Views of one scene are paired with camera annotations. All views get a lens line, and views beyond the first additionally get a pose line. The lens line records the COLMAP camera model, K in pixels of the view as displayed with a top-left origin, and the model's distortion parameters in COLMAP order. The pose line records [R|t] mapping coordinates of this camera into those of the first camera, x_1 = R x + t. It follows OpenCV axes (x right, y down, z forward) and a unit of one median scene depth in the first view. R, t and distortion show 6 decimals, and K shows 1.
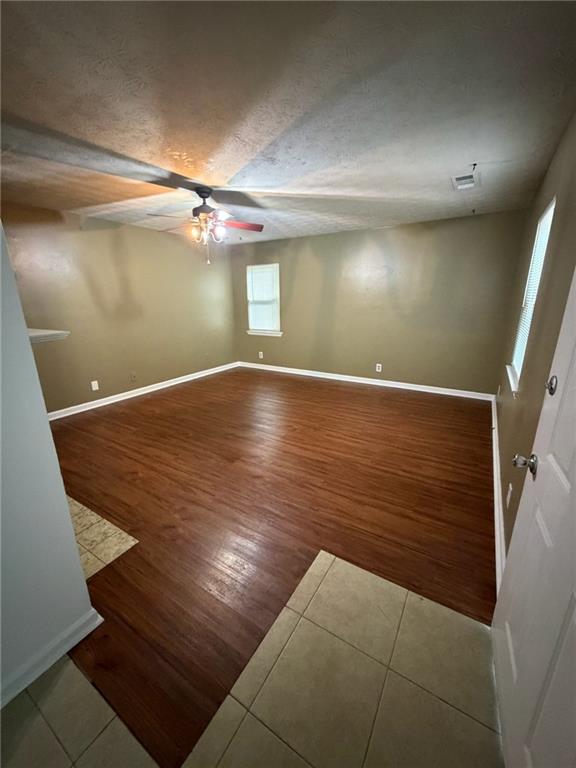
lens RADIAL K [[306.9, 0, 288.3], [0, 306.9, 385.0], [0, 0, 1]] dist [0.001128, 0.000093]
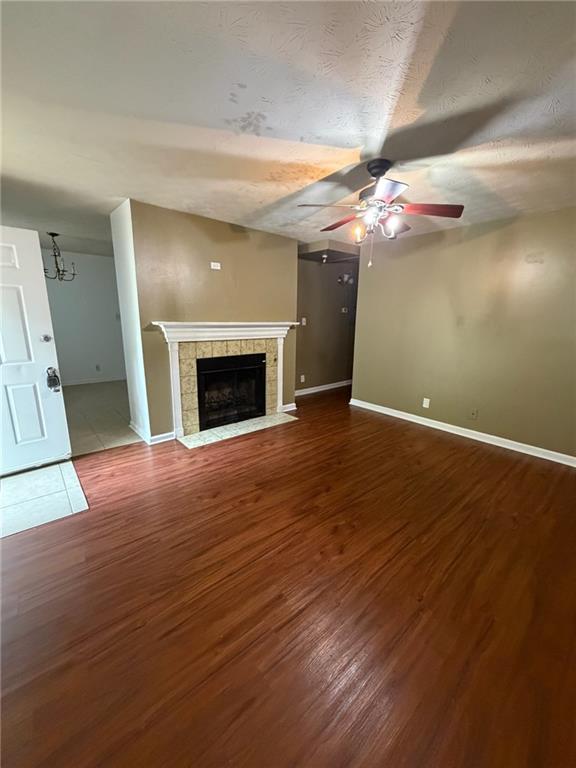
lens RADIAL K [[306.9, 0, 288.9], [0, 306.9, 381.5], [0, 0, 1]] dist [0.001128, 0.000093]
pose [[-0.305837, 0.201593, -0.930497, 0.571197], [-0.279061, 0.915422, 0.290049, -0.320599], [0.910269, 0.348373, -0.223713, 1.155789]]
